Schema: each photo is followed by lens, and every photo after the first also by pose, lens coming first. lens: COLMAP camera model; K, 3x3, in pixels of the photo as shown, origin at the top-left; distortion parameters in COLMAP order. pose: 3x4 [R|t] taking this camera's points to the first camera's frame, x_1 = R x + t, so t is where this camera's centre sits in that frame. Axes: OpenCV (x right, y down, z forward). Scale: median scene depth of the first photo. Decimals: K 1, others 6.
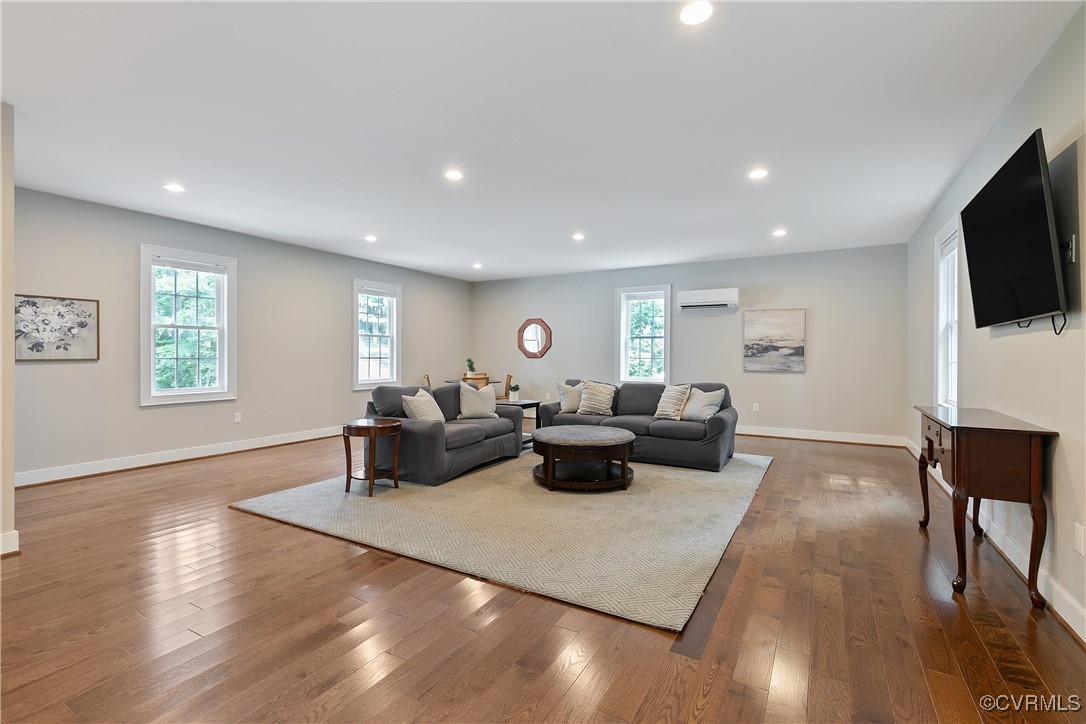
lens RADIAL K [[485.2, 0, 559.1], [0, 485.2, 372.7], [0, 0, 1]] dist [-0.001449, -0.000309]
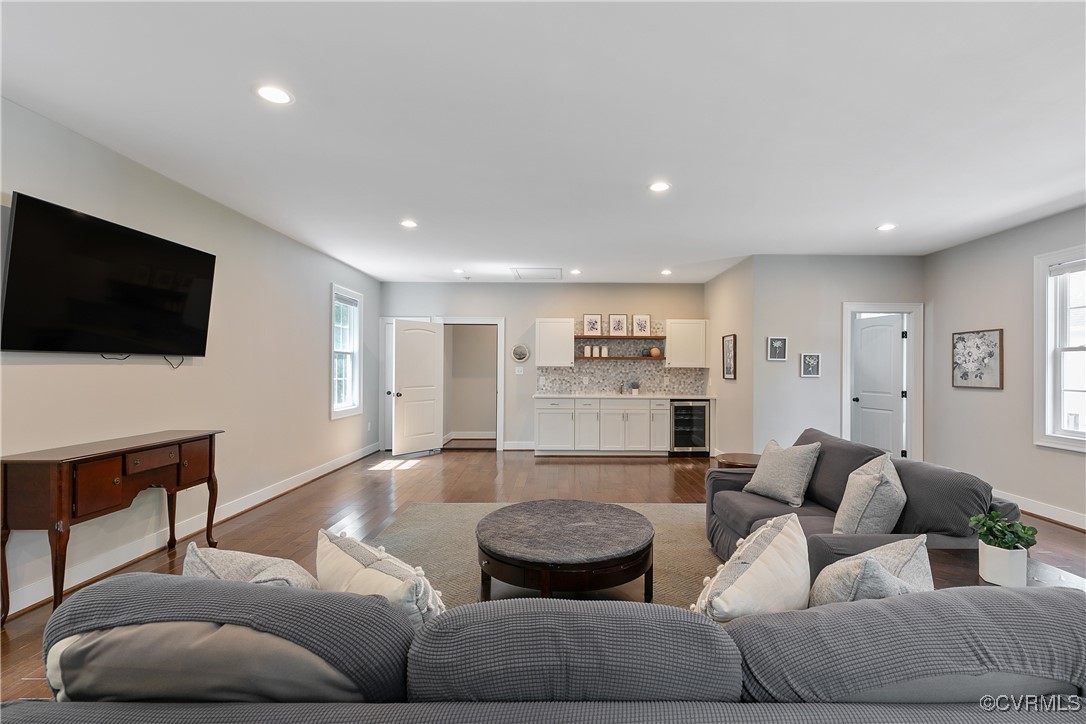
lens RADIAL K [[485.2, 0, 559.1], [0, 485.2, 372.7], [0, 0, 1]] dist [-0.001449, -0.000309]
pose [[-0.874199, -0.004112, -0.485551, 0.339507], [-0.025452, 0.998978, 0.037363, -0.077507], [0.484901, 0.045021, -0.873410, 1.508844]]
